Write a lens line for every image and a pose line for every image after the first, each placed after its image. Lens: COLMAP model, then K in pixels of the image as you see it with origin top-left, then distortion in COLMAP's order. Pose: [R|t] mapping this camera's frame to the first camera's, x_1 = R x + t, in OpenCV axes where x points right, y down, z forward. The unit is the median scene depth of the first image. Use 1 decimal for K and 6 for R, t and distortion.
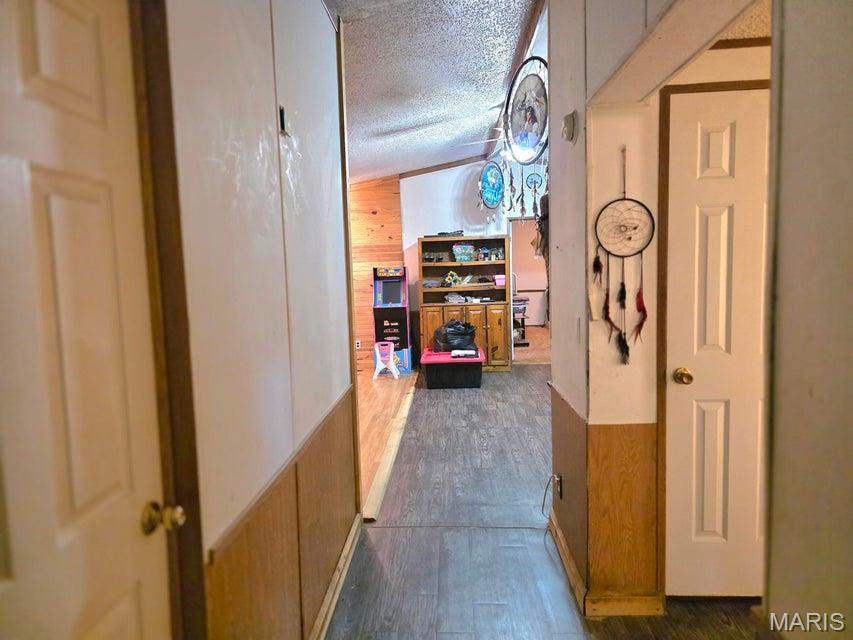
lens RADIAL K [[571.3, 0, 433.6], [0, 571.3, 318.5], [0, 0, 1]] dist [0.076965, -0.074498]
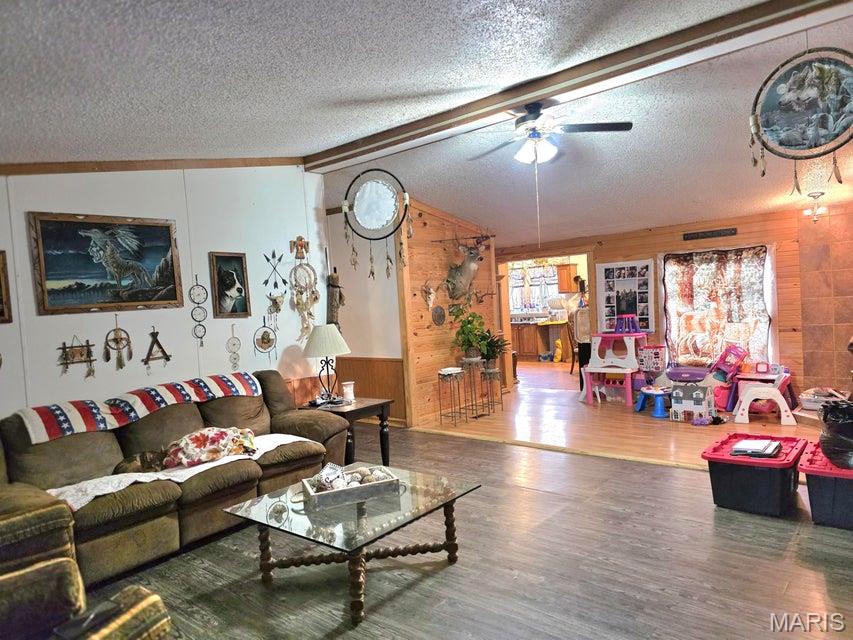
lens RADIAL K [[569.7, 0, 424.6], [0, 569.7, 326.6], [0, 0, 1]] dist [0.071570, -0.074587]
pose [[-0.614228, 0.097772, -0.783048, 0.603427], [0.005418, 0.992794, 0.119711, -0.109107], [0.789110, 0.069287, -0.610332, 0.969310]]
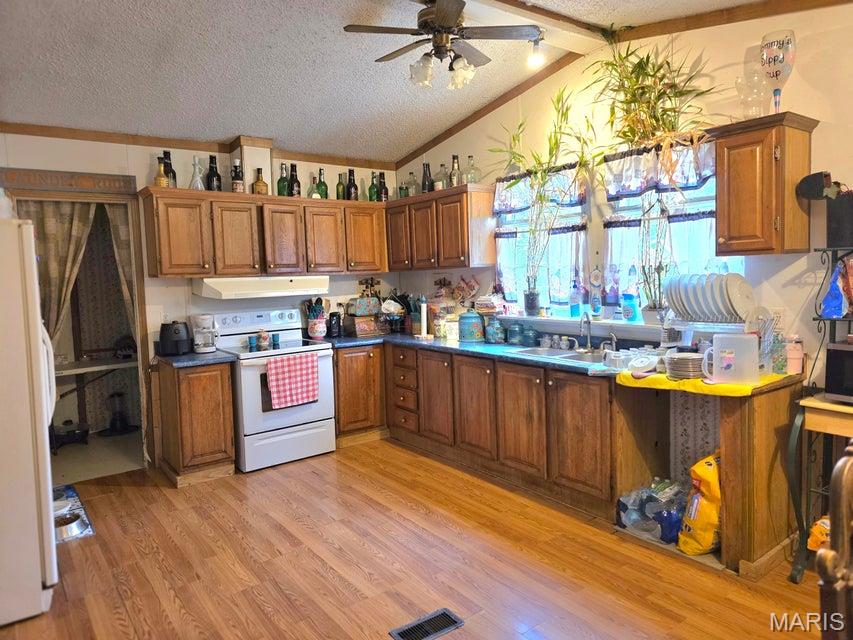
lens RADIAL K [[570.8, 0, 423.4], [0, 570.8, 316.4], [0, 0, 1]] dist [0.068690, -0.065543]
pose [[-0.775219, 0.107096, -0.622548, -0.543067], [0.001388, 0.985810, 0.167859, -0.028232], [0.631691, 0.129263, -0.764367, 0.434657]]
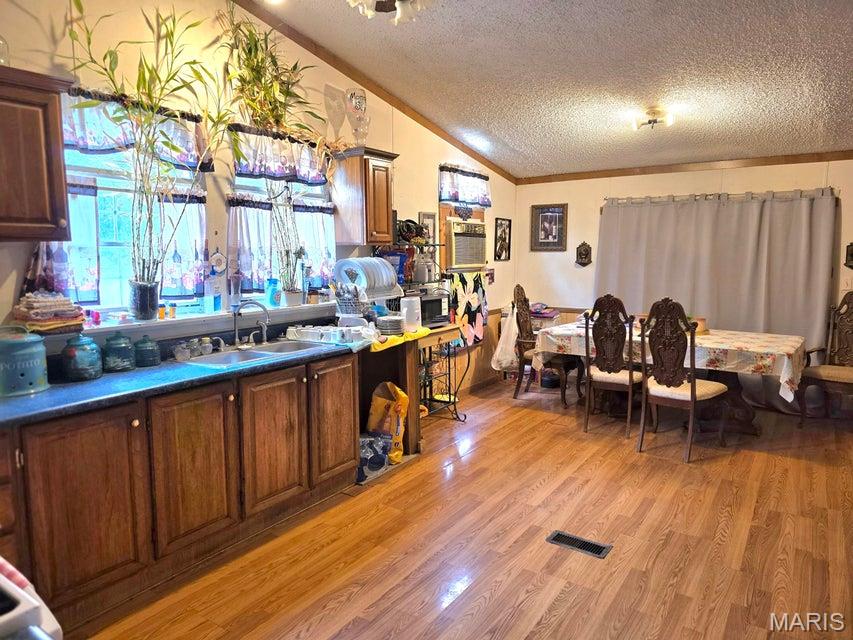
lens RADIAL K [[570.8, 0, 423.4], [0, 570.8, 316.4], [0, 0, 1]] dist [0.068690, -0.065543]
pose [[0.847704, 0.087959, -0.523126, -0.623262], [-0.069636, 0.996075, 0.054638, 0.029761], [0.525879, -0.009888, 0.850502, -0.149558]]
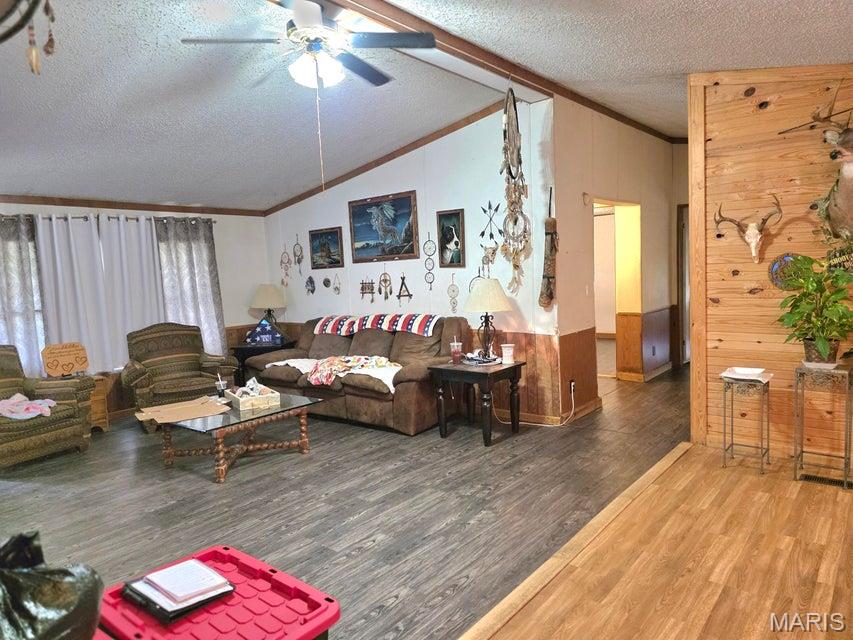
lens RADIAL K [[571.3, 0, 433.6], [0, 571.3, 318.5], [0, 0, 1]] dist [0.076965, -0.074498]
pose [[-0.802530, 0.012954, 0.596471, -0.194890], [0.119515, 0.982989, 0.139456, -0.083840], [-0.584519, 0.183205, -0.790426, 1.014674]]
